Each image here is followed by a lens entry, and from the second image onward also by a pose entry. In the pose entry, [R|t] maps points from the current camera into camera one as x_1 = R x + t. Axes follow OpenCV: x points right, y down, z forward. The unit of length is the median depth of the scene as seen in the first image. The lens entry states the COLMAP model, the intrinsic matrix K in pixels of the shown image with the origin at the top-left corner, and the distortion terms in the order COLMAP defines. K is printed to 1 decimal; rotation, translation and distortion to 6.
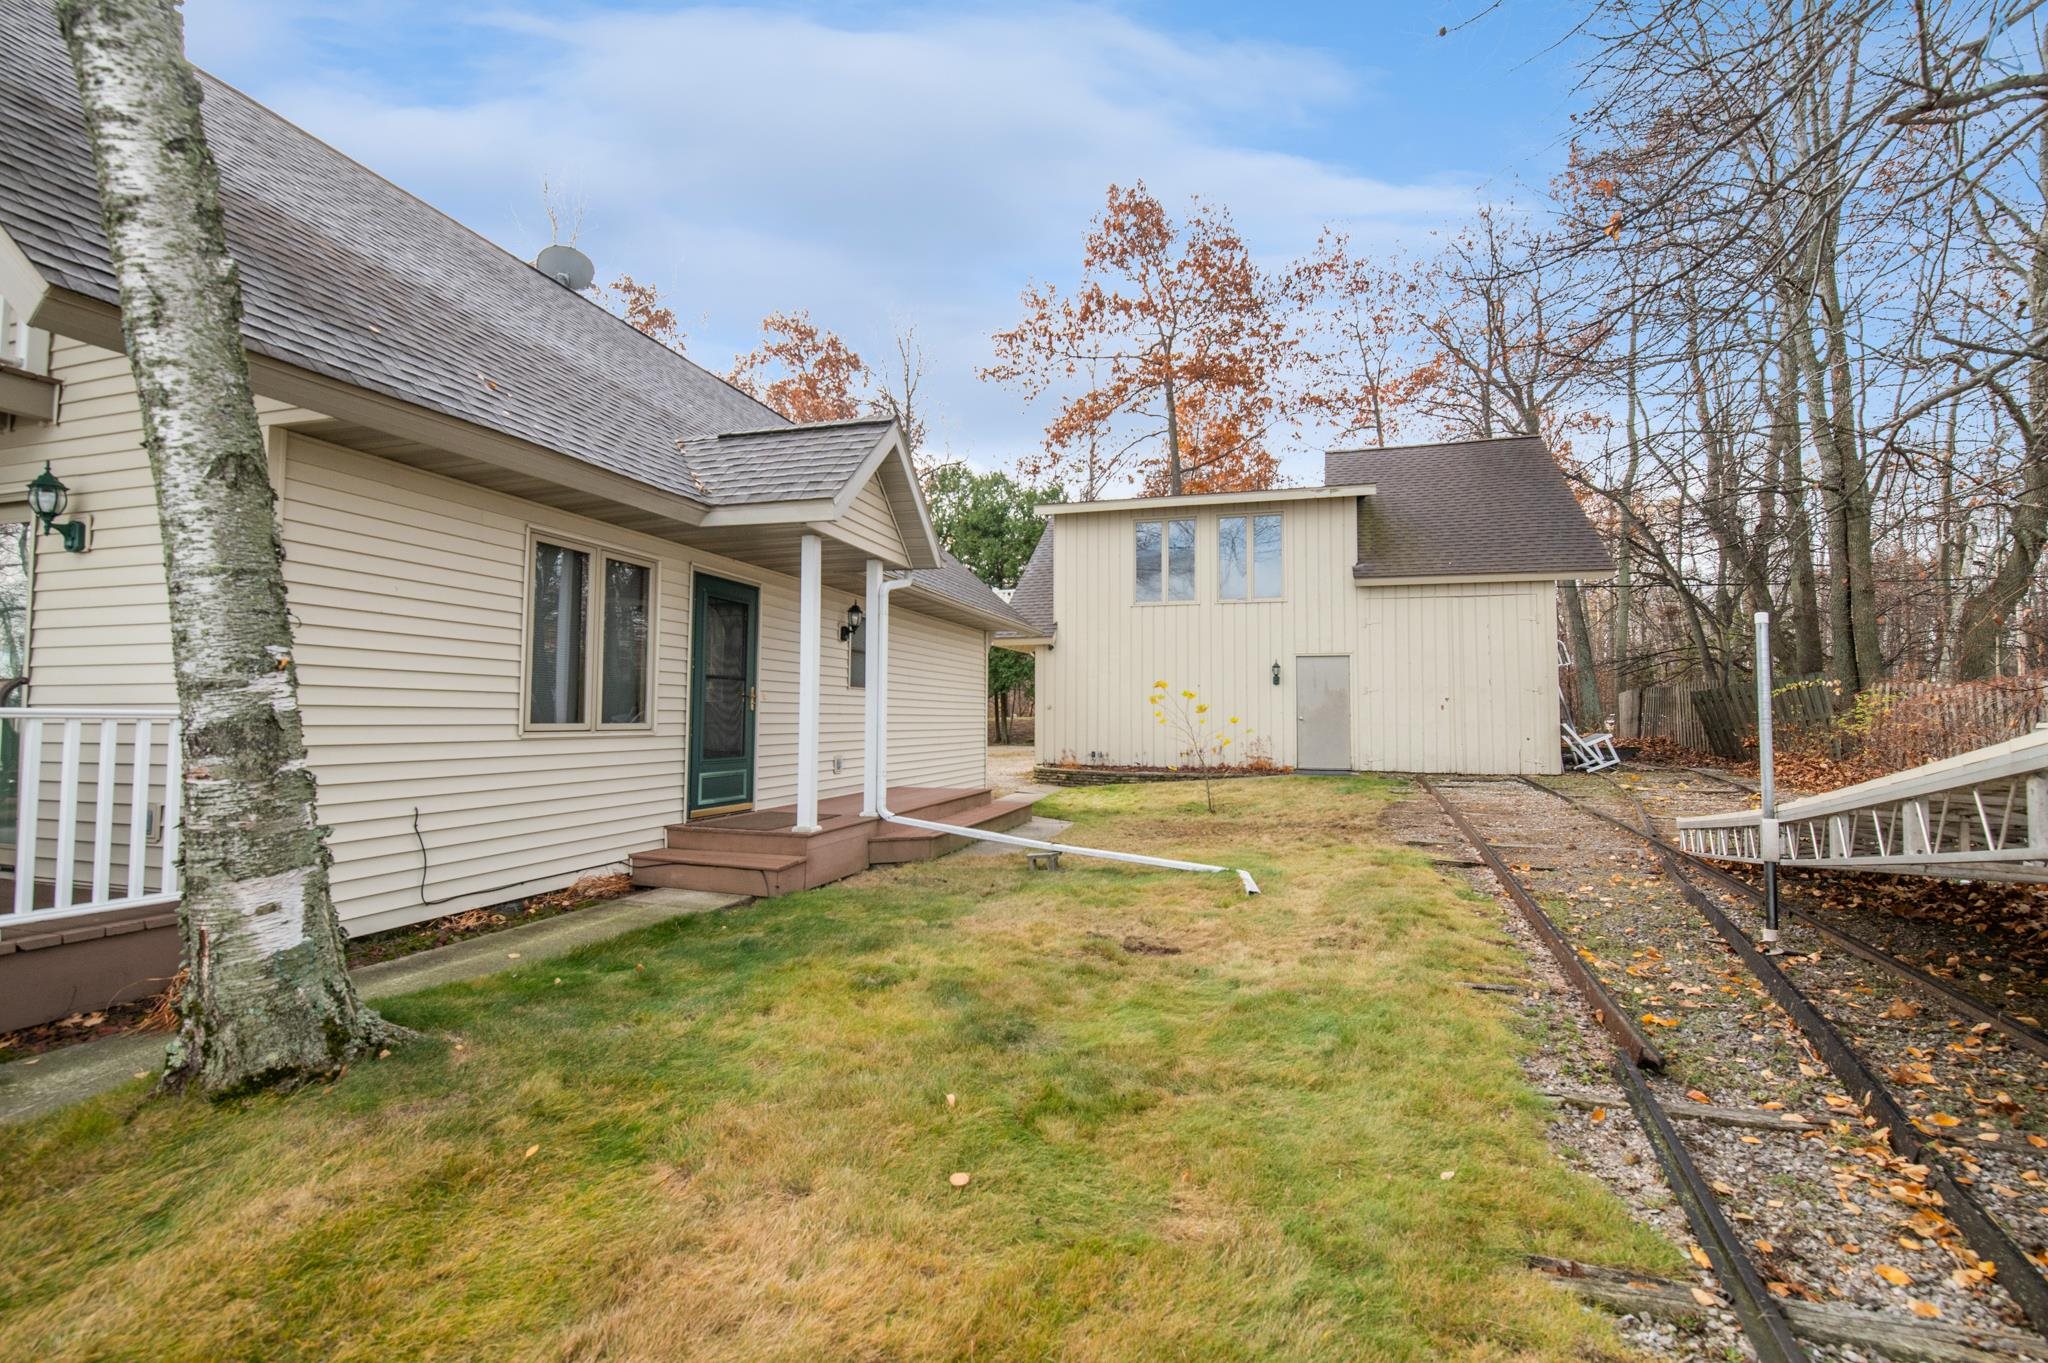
lens RADIAL K [[910.7, 0, 1021.0], [0, 910.7, 682.5], [0, 0, 1]] dist [-0.002903, -0.008151]
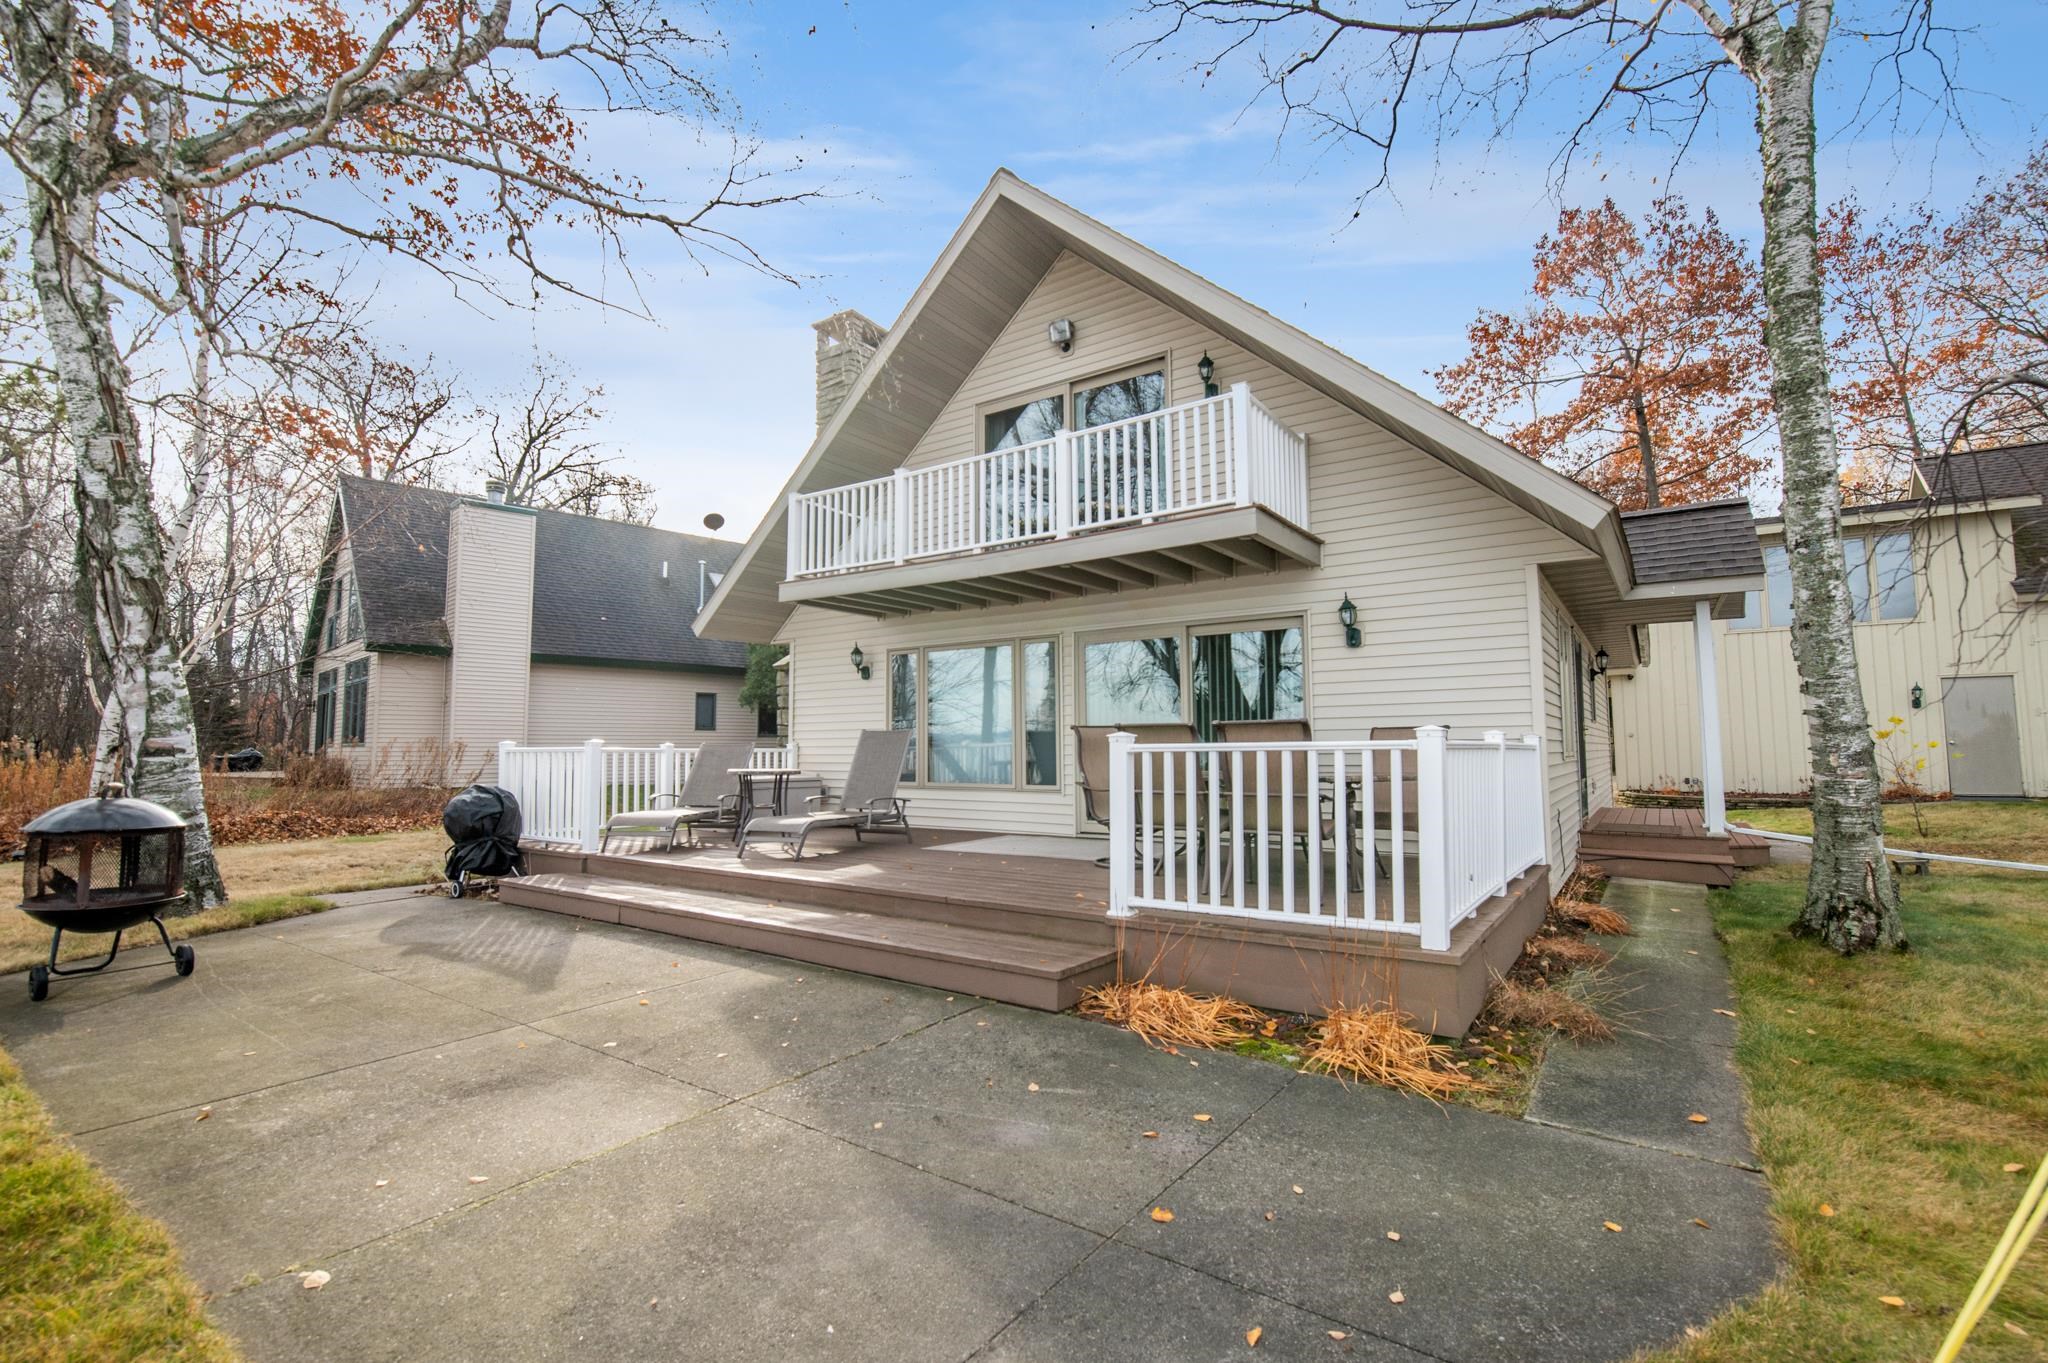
lens RADIAL K [[910.7, 0, 1027.1], [0, 910.7, 685.9], [0, 0, 1]] dist [-0.002903, -0.008151]
pose [[0.948661, -0.035348, -0.314315, -0.311612], [0.025044, 0.999010, -0.036761, -0.009298], [0.315303, 0.027002, 0.948607, -0.207039]]
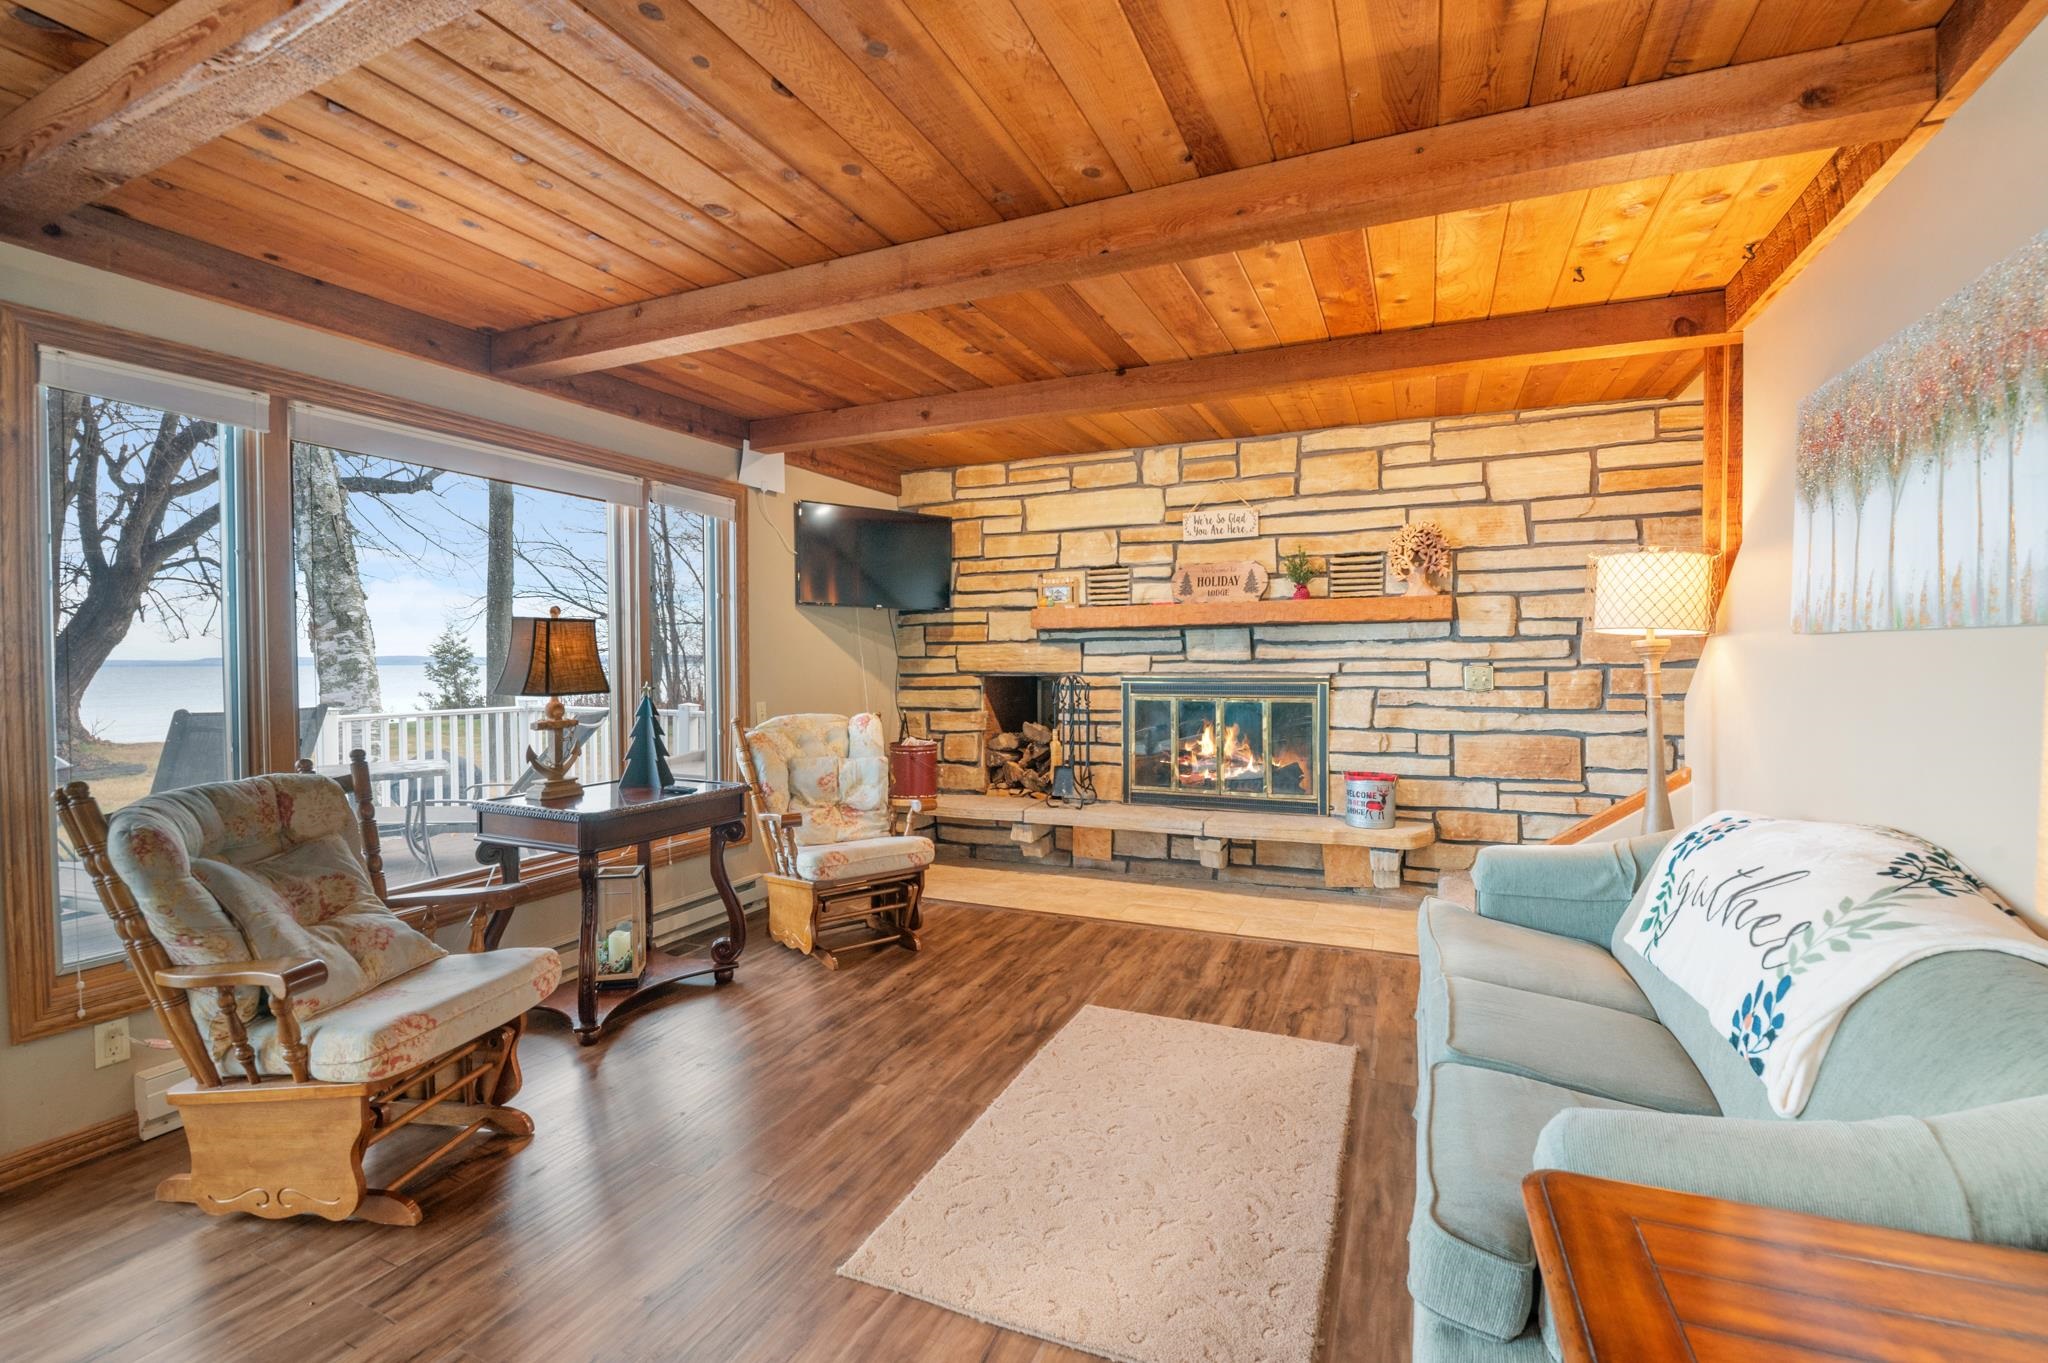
lens RADIAL K [[910.7, 0, 1022.0], [0, 910.7, 668.3], [0, 0, 1]] dist [-0.002903, -0.008151]
pose [[-0.133396, -0.001066, -0.991062, -0.353784], [0.040512, 0.999158, -0.006528, -0.006070], [0.990234, -0.041021, -0.133240, 0.503316]]
